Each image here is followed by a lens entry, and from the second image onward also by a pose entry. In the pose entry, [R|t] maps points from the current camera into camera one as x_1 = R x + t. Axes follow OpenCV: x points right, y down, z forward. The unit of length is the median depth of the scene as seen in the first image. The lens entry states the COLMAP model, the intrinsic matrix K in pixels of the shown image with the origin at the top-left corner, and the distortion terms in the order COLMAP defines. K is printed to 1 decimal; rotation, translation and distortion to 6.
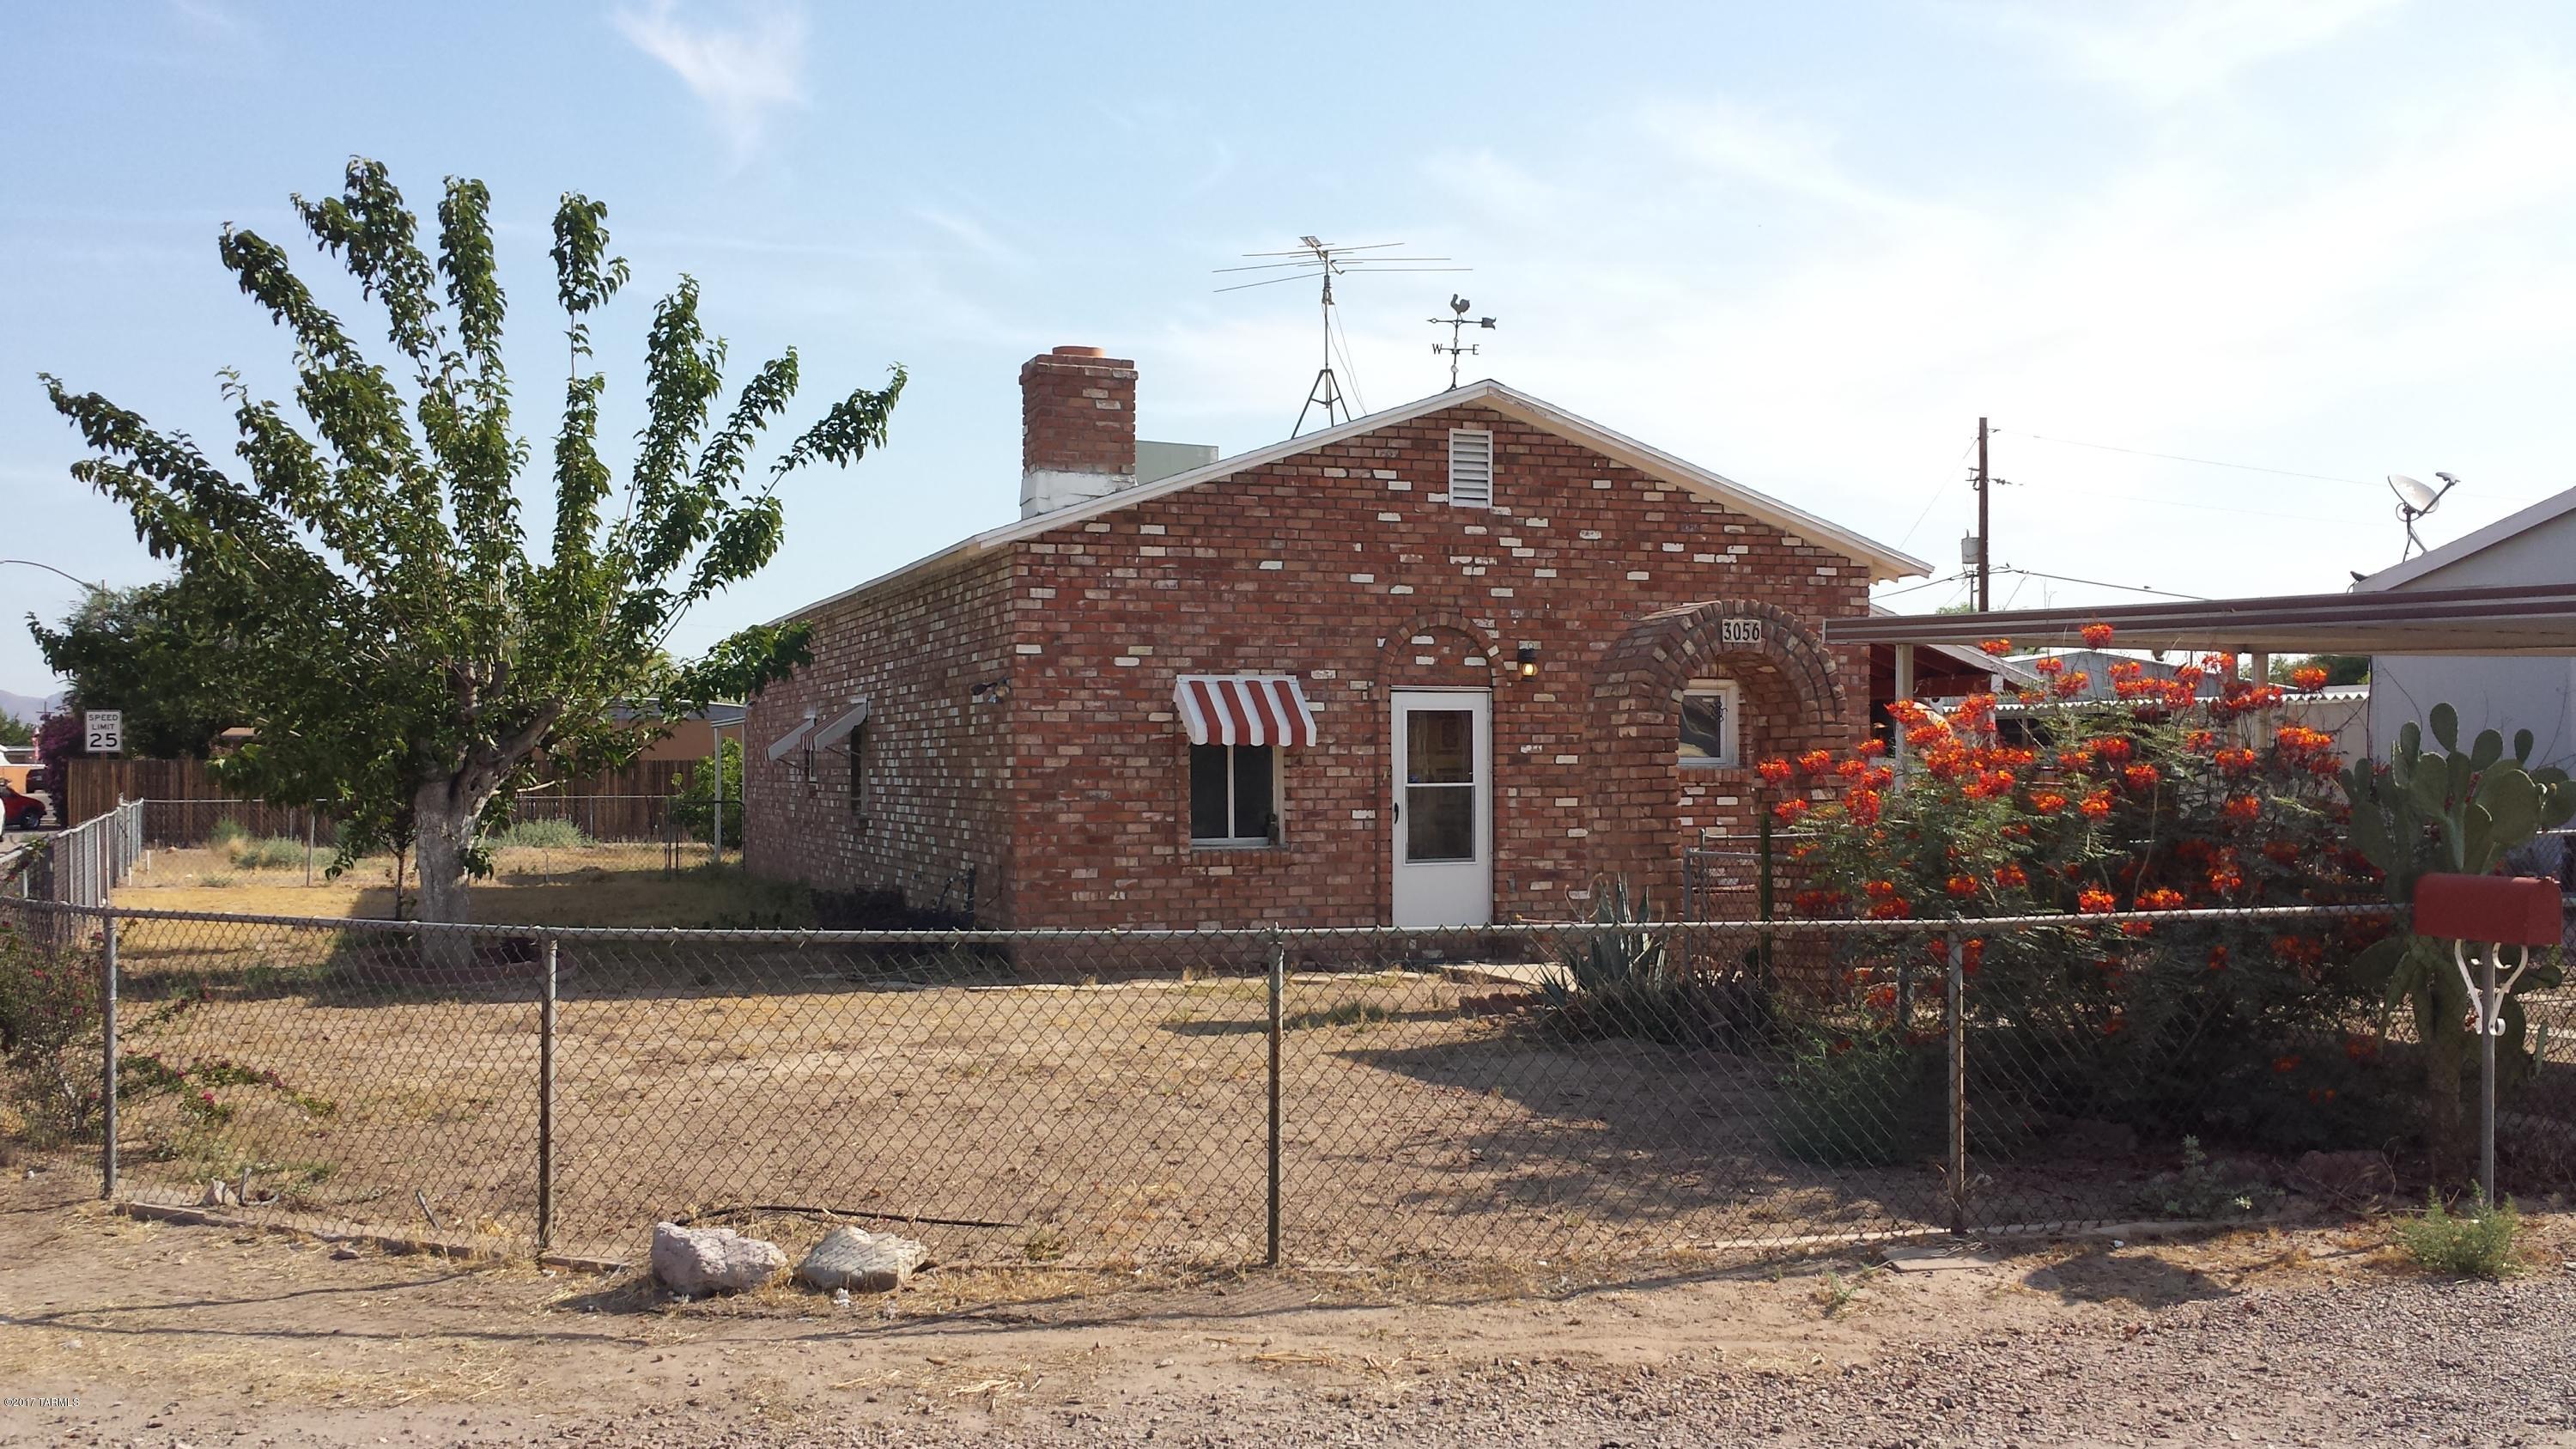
lens RADIAL K [[2378.6, 0, 1293.6], [0, 2378.6, 738.8], [0, 0, 1]] dist [0.018496, 0.000000]
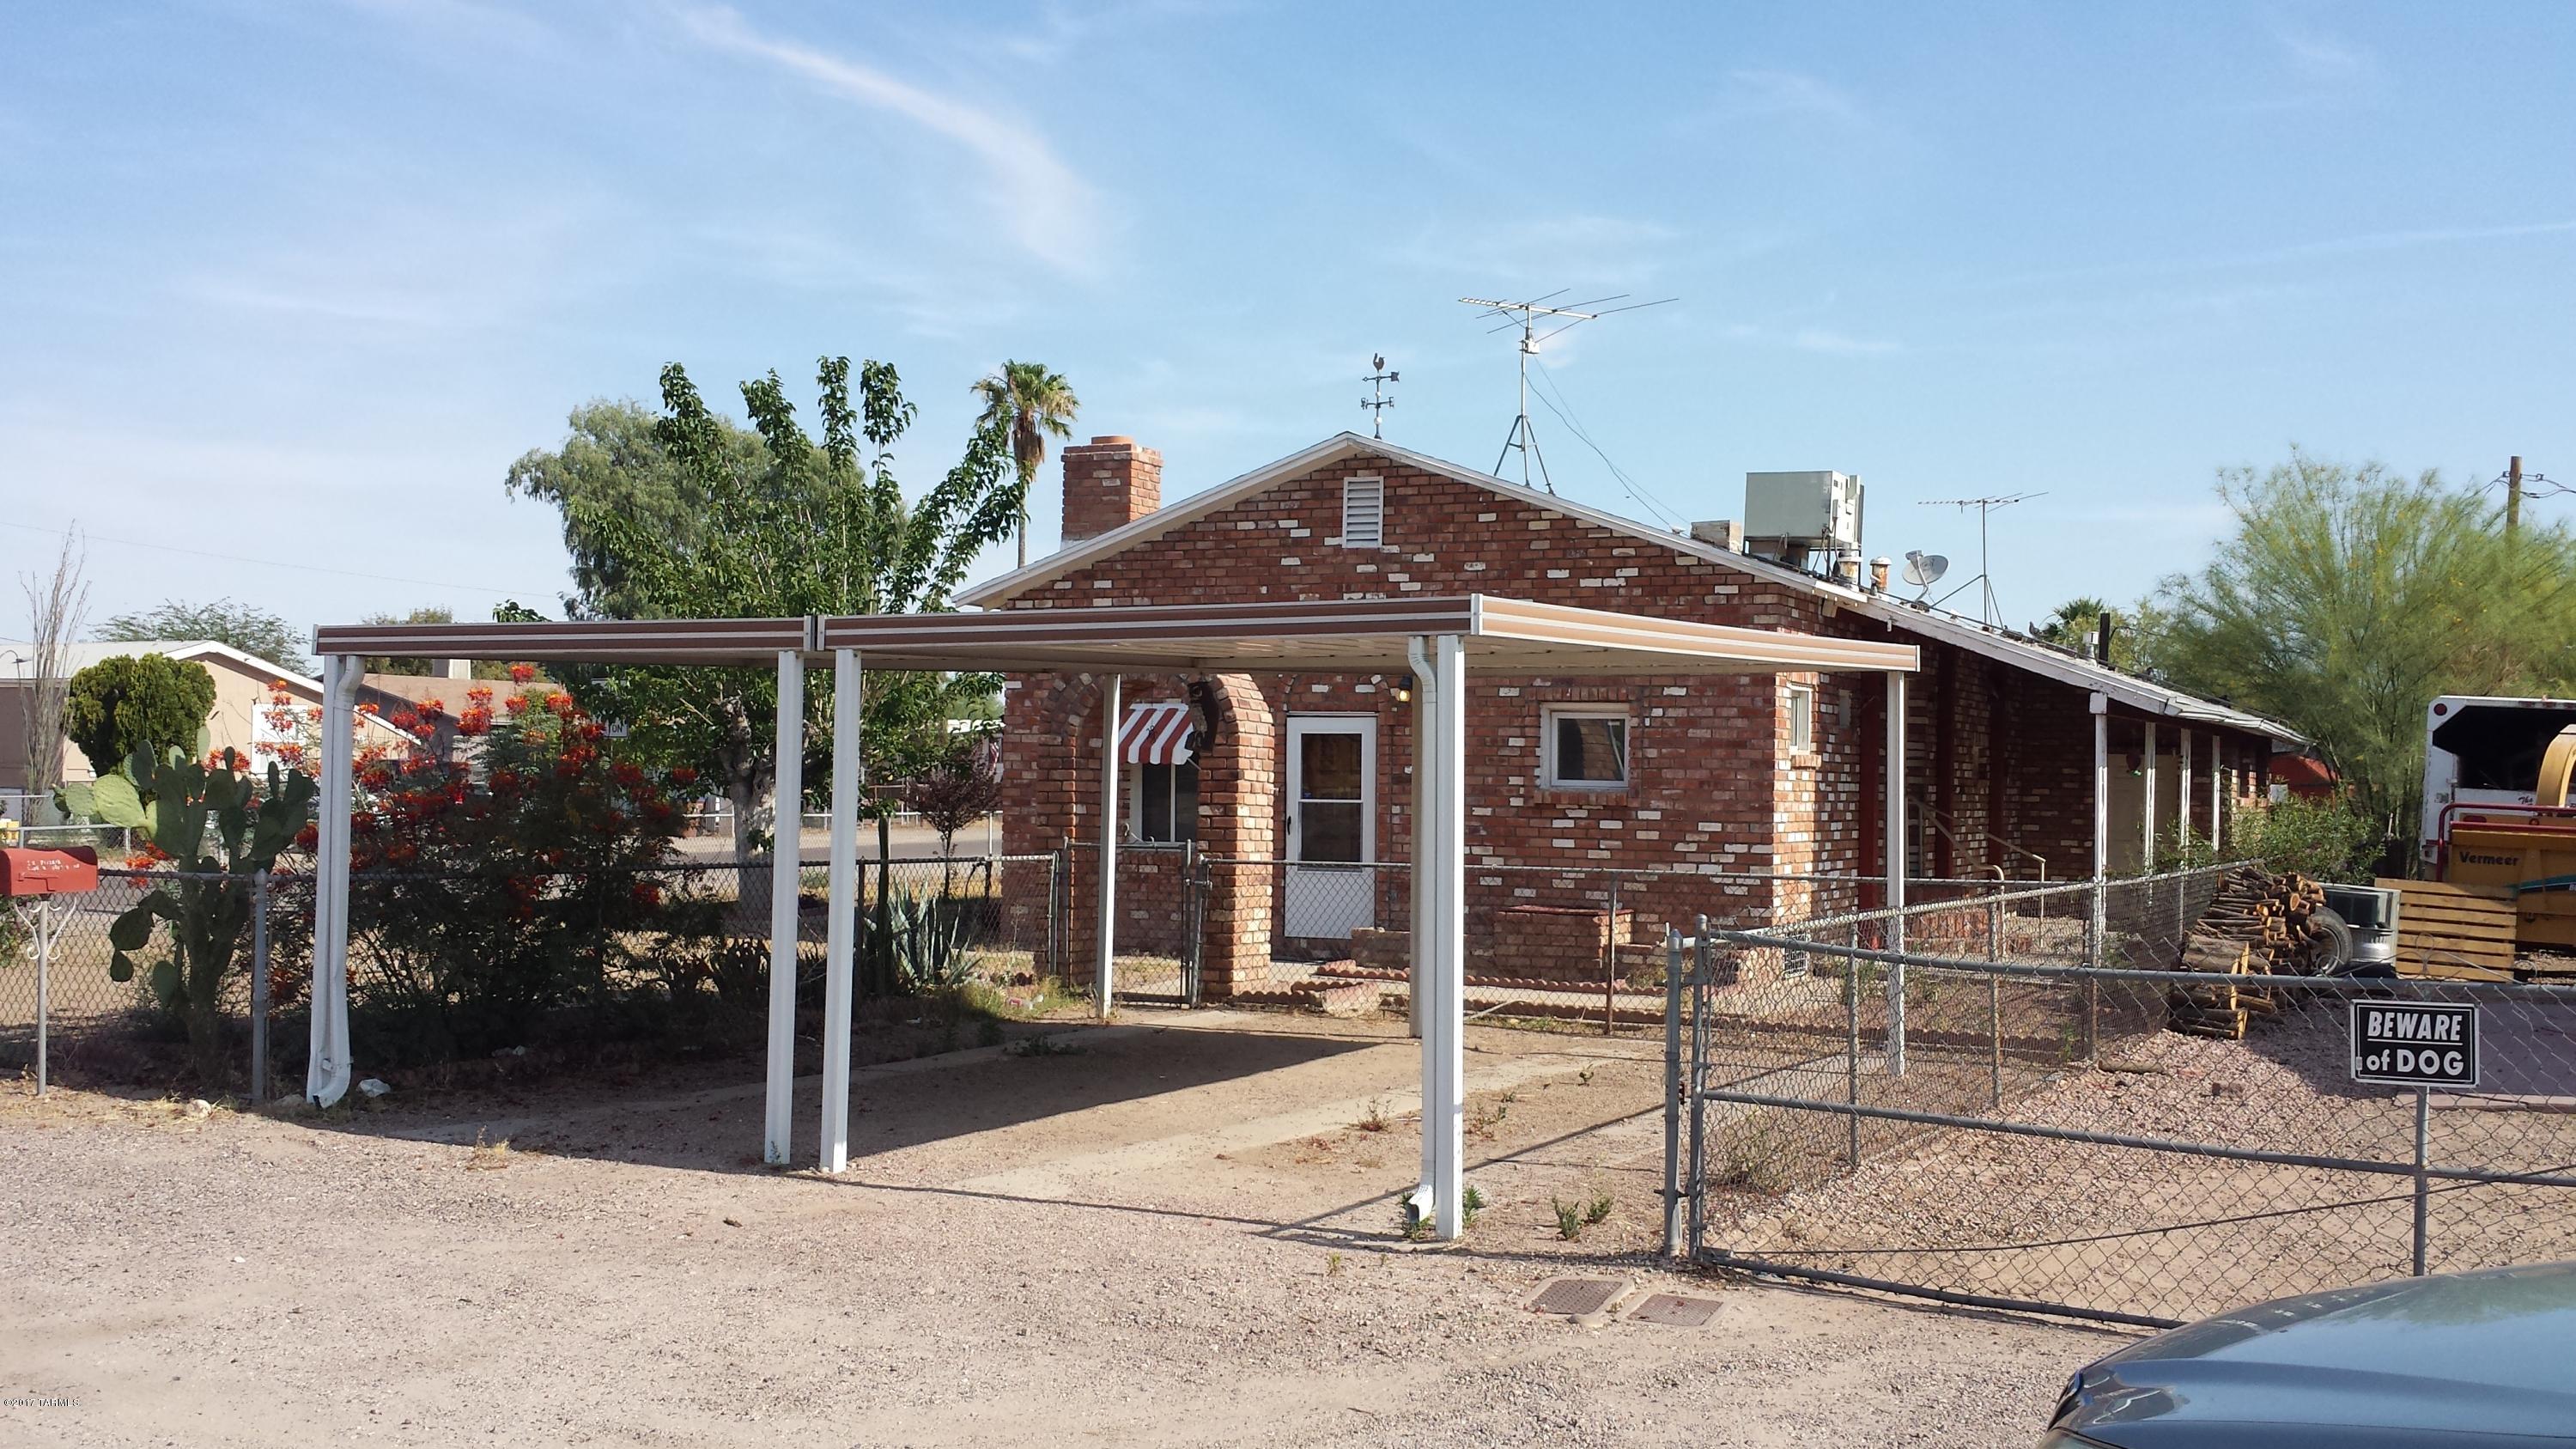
lens RADIAL K [[2378.6, 0, 1298.6], [0, 2378.6, 717.0], [0, 0, 1]] dist [0.018496, 0.000000]
pose [[0.688576, -0.004514, -0.725151, 0.842825], [-0.010094, 0.999824, -0.015809, -0.002024], [0.725094, 0.018205, 0.688409, 0.226273]]
